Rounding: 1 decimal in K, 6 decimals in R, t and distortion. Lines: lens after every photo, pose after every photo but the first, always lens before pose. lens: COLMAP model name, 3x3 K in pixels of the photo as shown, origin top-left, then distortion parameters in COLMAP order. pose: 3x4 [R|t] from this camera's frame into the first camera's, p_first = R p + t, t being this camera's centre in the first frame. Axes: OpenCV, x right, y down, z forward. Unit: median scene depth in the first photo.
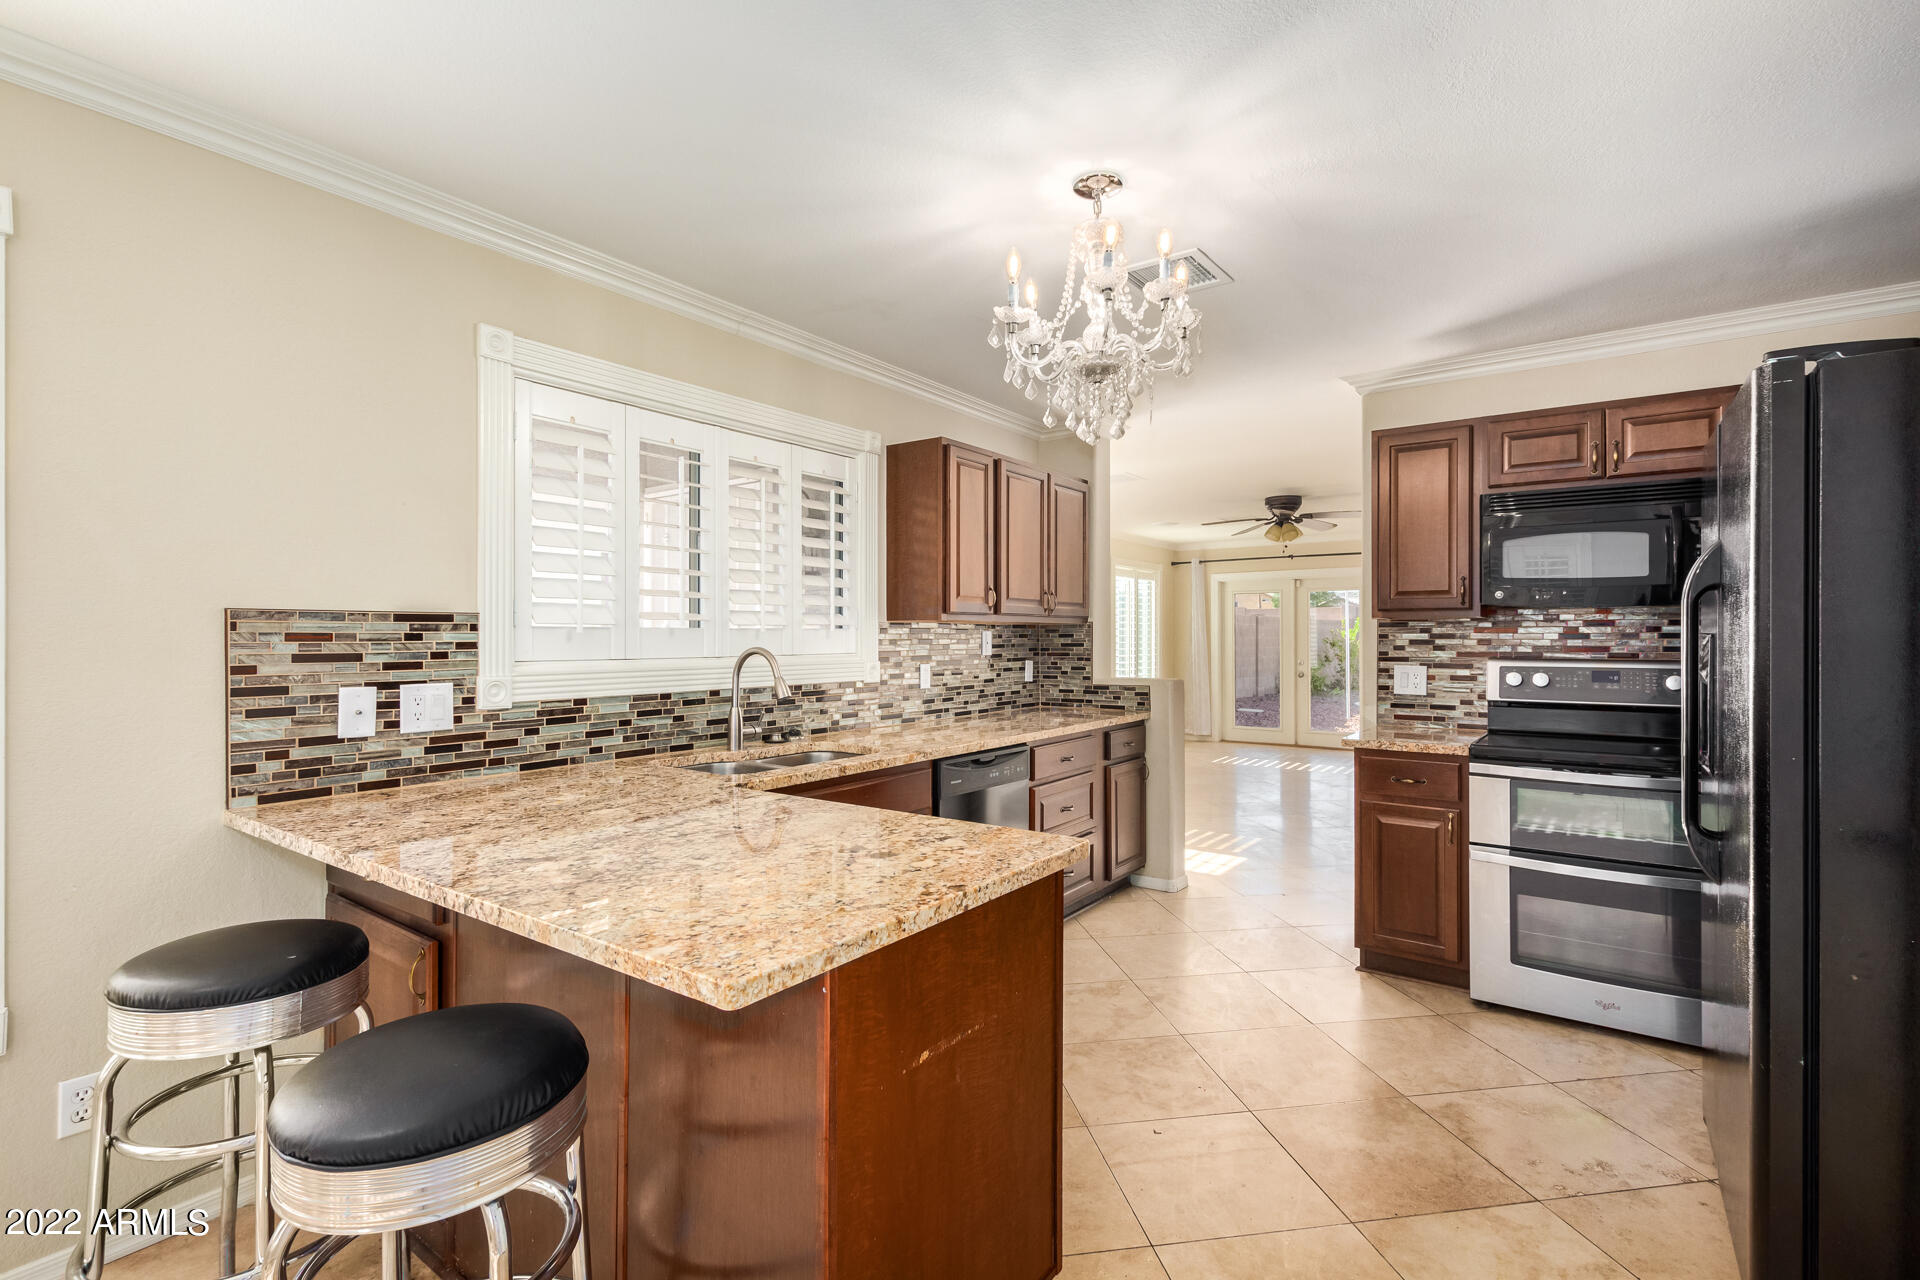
lens RADIAL K [[881.8, 0, 952.8], [0, 881.8, 645.1], [0, 0, 1]] dist [0.003719, -0.000849]
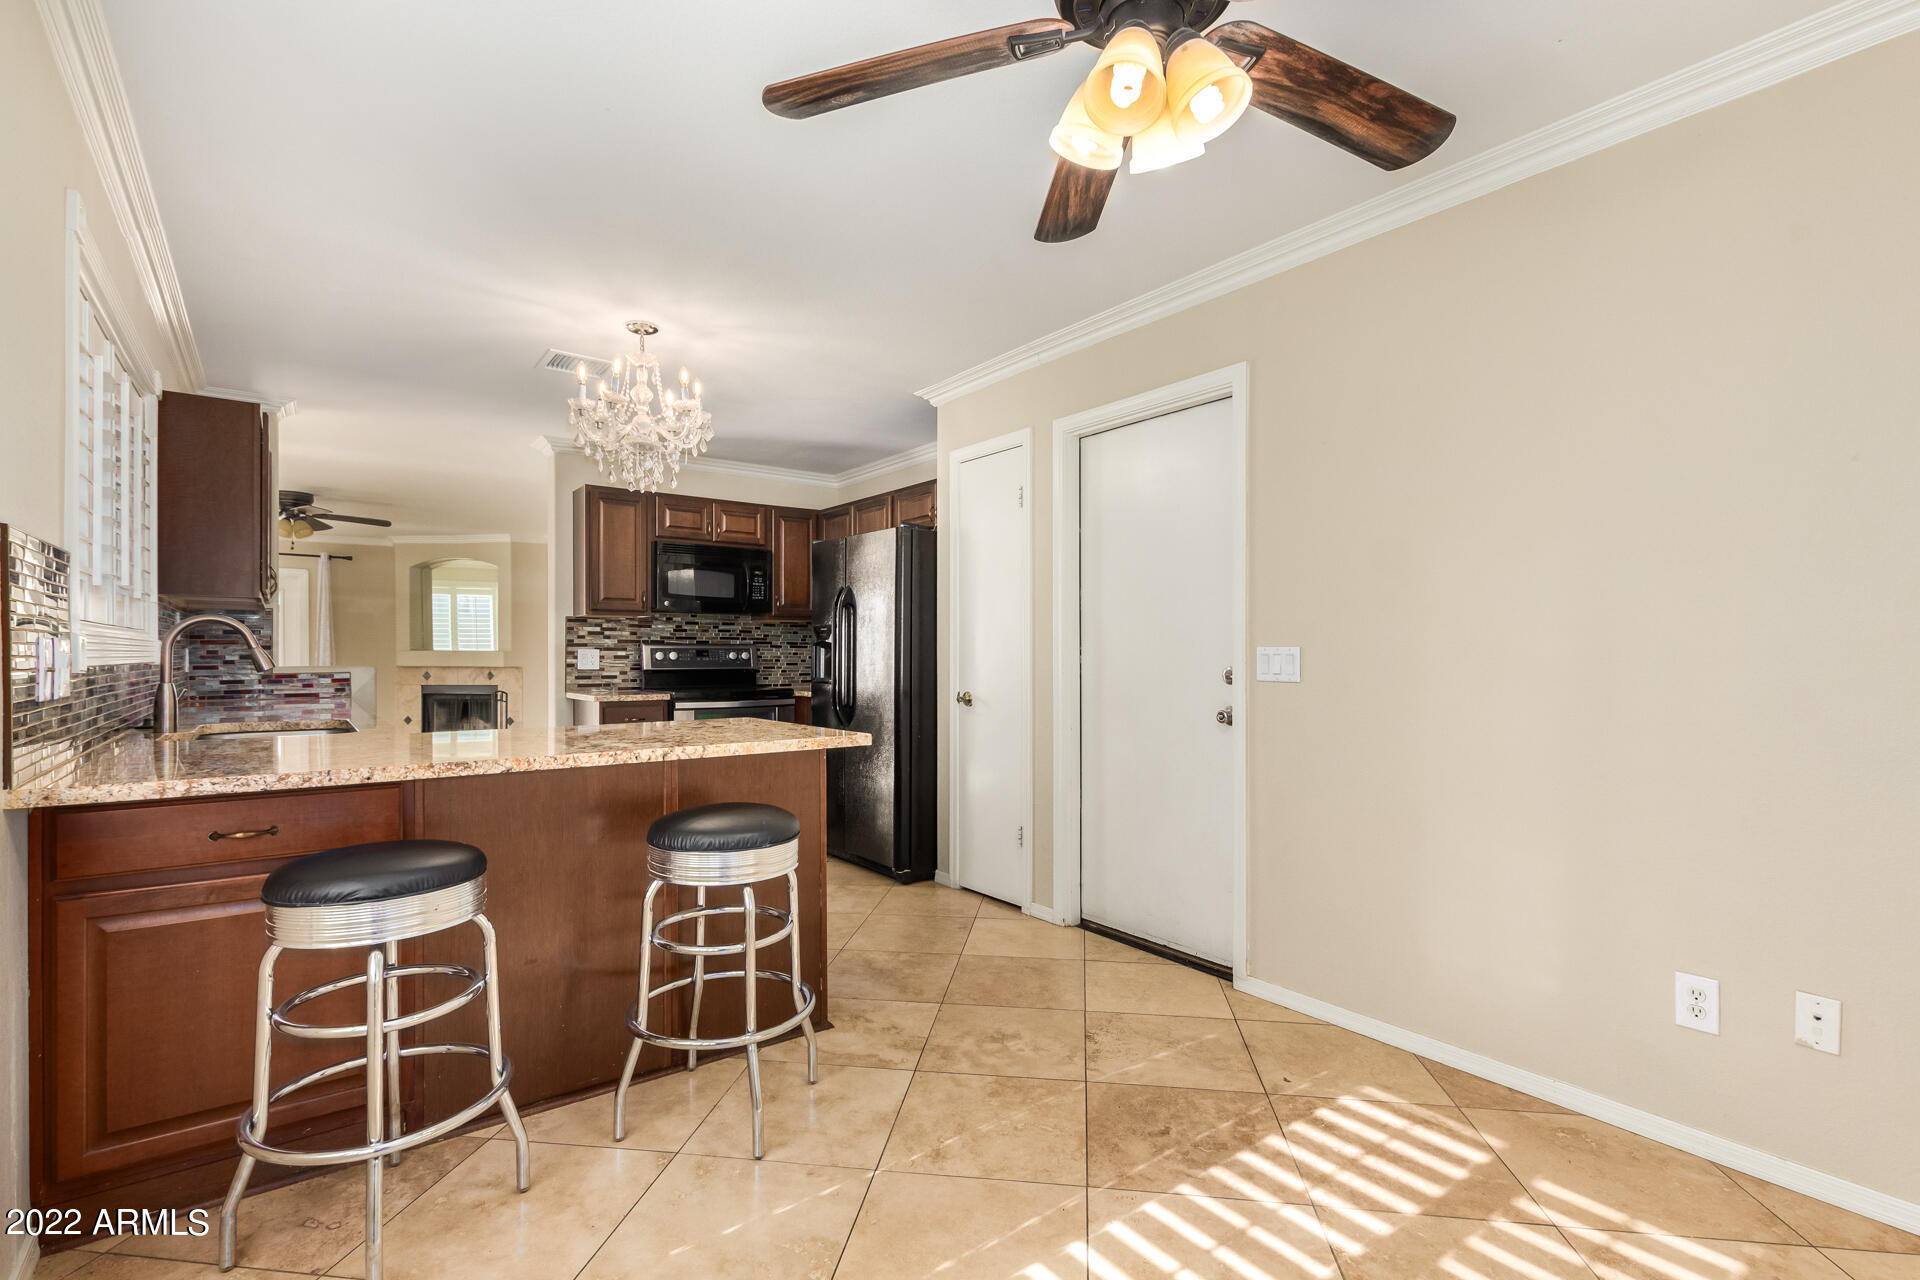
lens RADIAL K [[881.8, 0, 962.3], [0, 881.8, 658.4], [0, 0, 1]] dist [0.003719, -0.000849]
pose [[0.279086, -0.005323, 0.960251, -0.705829], [0.008809, 0.999957, 0.002983, 0.039988], [-0.960226, 0.007627, 0.279121, 0.014443]]
